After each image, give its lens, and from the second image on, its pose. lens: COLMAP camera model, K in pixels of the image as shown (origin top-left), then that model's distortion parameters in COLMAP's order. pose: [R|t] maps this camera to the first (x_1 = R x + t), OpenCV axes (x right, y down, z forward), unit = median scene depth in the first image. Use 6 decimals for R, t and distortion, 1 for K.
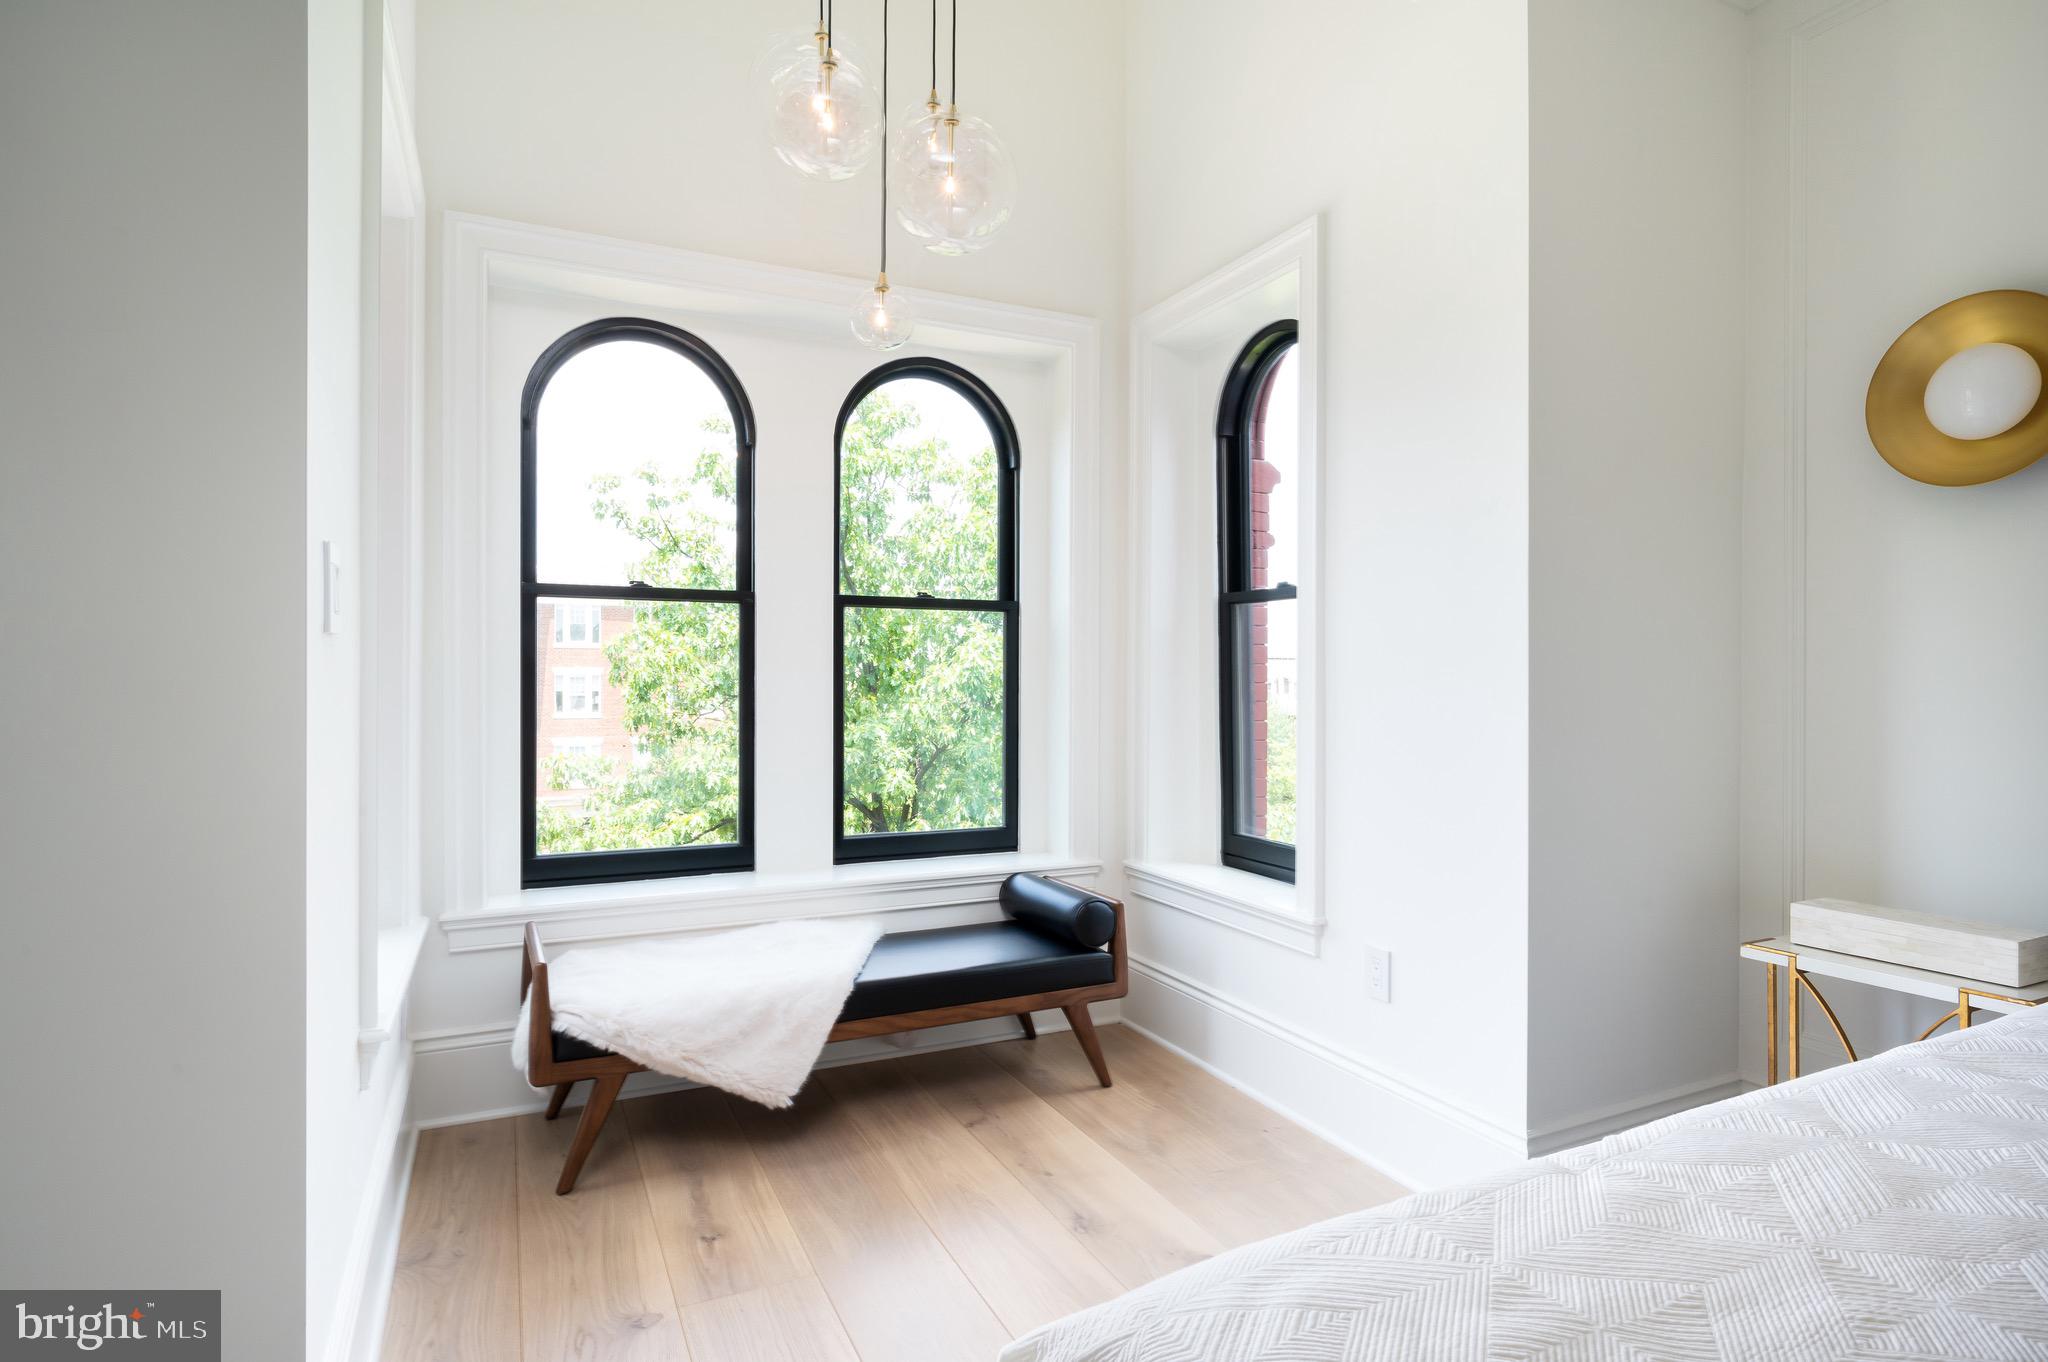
lens RADIAL K [[1052.7, 0, 1007.7], [0, 1052.7, 669.9], [0, 0, 1]] dist [-0.002043, 0.000742]
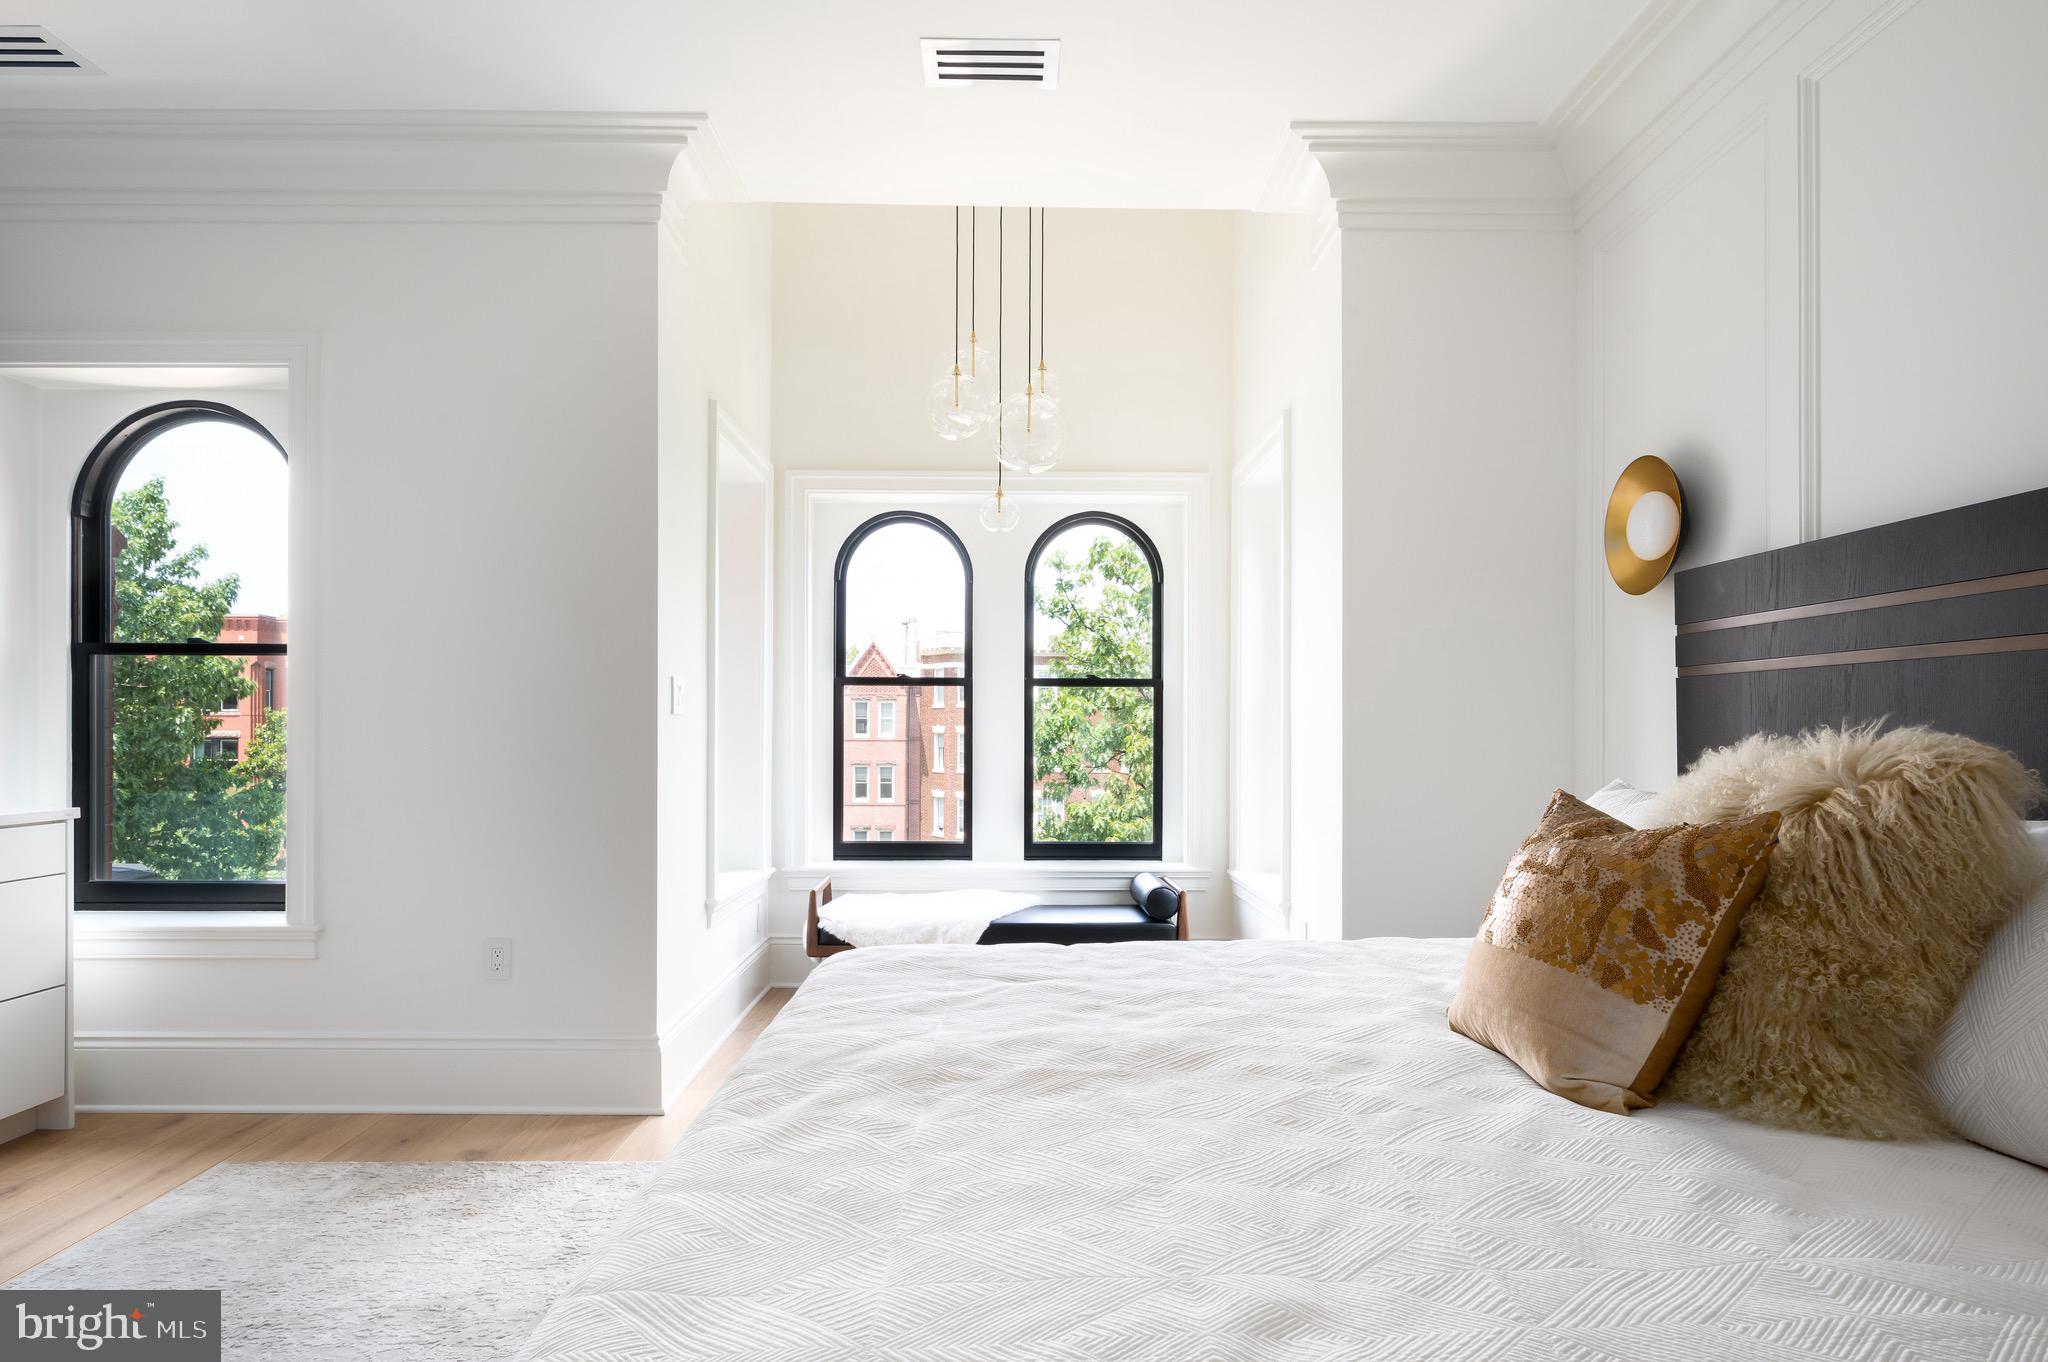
lens RADIAL K [[1052.7, 0, 1024.9], [0, 1052.7, 724.1], [0, 0, 1]] dist [-0.002043, 0.000742]
pose [[0.911396, -0.005239, -0.411497, 0.428751], [0.003512, 0.999982, -0.004951, 0.000614], [0.411515, 0.003067, 0.911398, -0.341459]]
